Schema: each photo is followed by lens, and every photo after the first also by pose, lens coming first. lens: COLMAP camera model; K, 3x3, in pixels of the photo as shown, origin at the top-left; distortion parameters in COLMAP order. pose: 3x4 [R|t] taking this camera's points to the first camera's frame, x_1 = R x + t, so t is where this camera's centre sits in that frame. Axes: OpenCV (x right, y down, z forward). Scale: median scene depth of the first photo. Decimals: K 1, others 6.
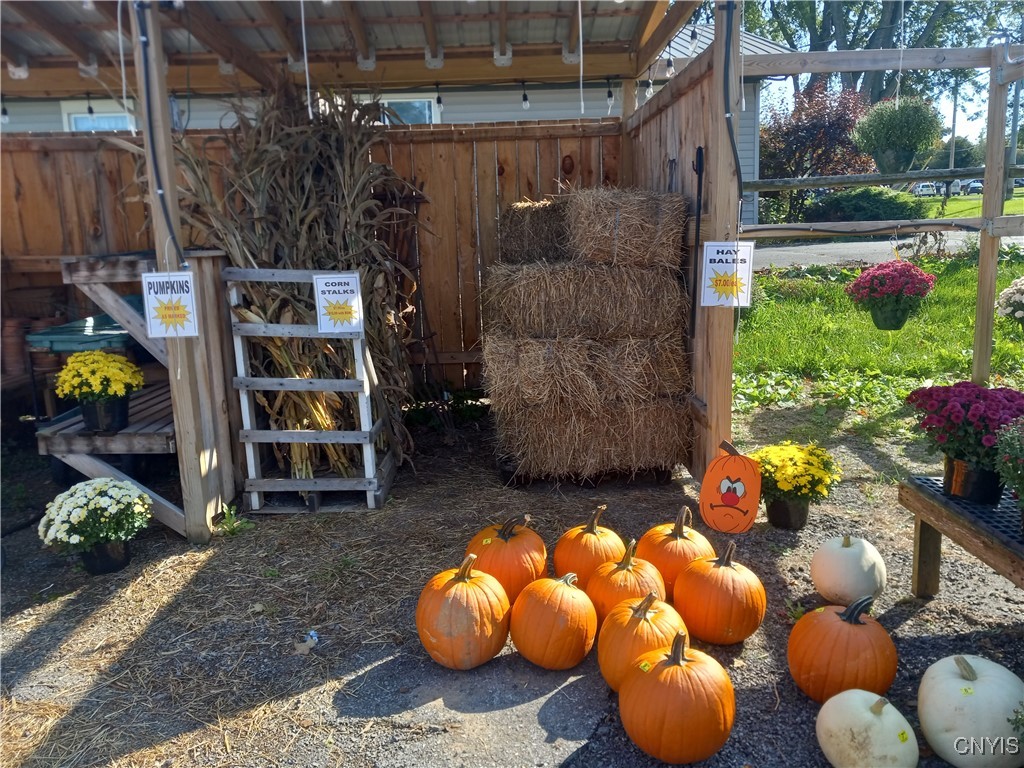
lens RADIAL K [[826.8, 0, 512.0], [0, 826.8, 384.0], [0, 0, 1]] dist [0.001976, 0.008324]
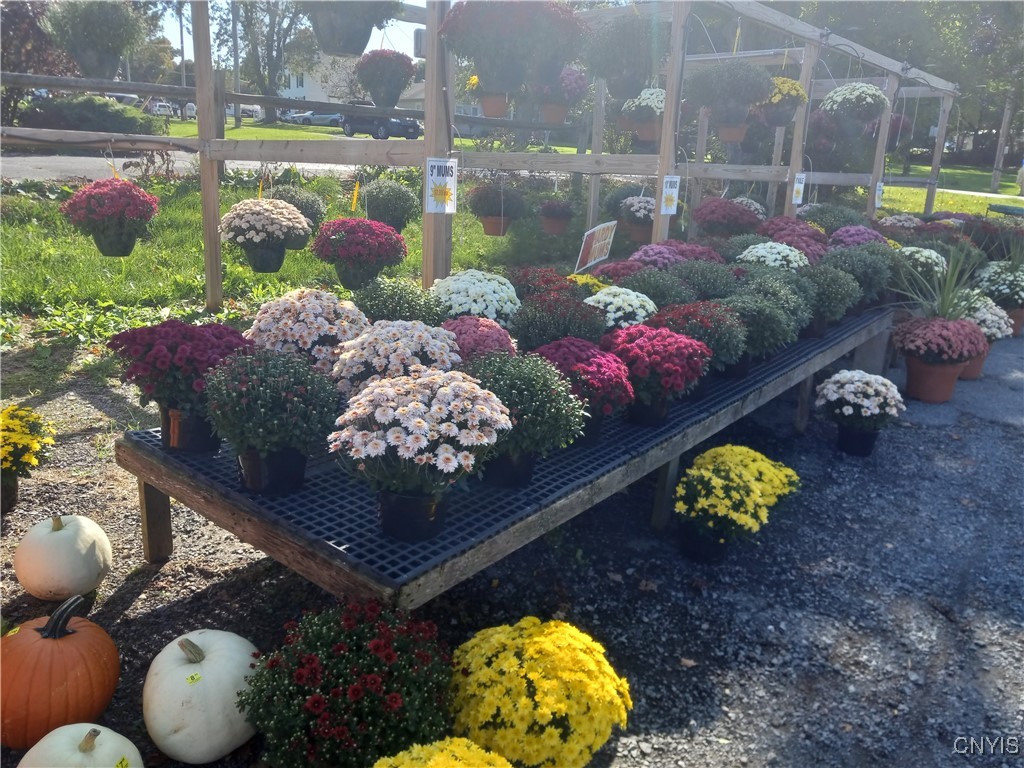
lens RADIAL K [[826.8, 0, 512.0], [0, 826.8, 384.0], [0, 0, 1]] dist [0.001976, 0.008324]
pose [[0.668882, -0.128925, 0.732103, 0.097179], [0.060204, 0.991006, 0.119512, -0.013586], [-0.740927, -0.035864, 0.670628, 0.096031]]
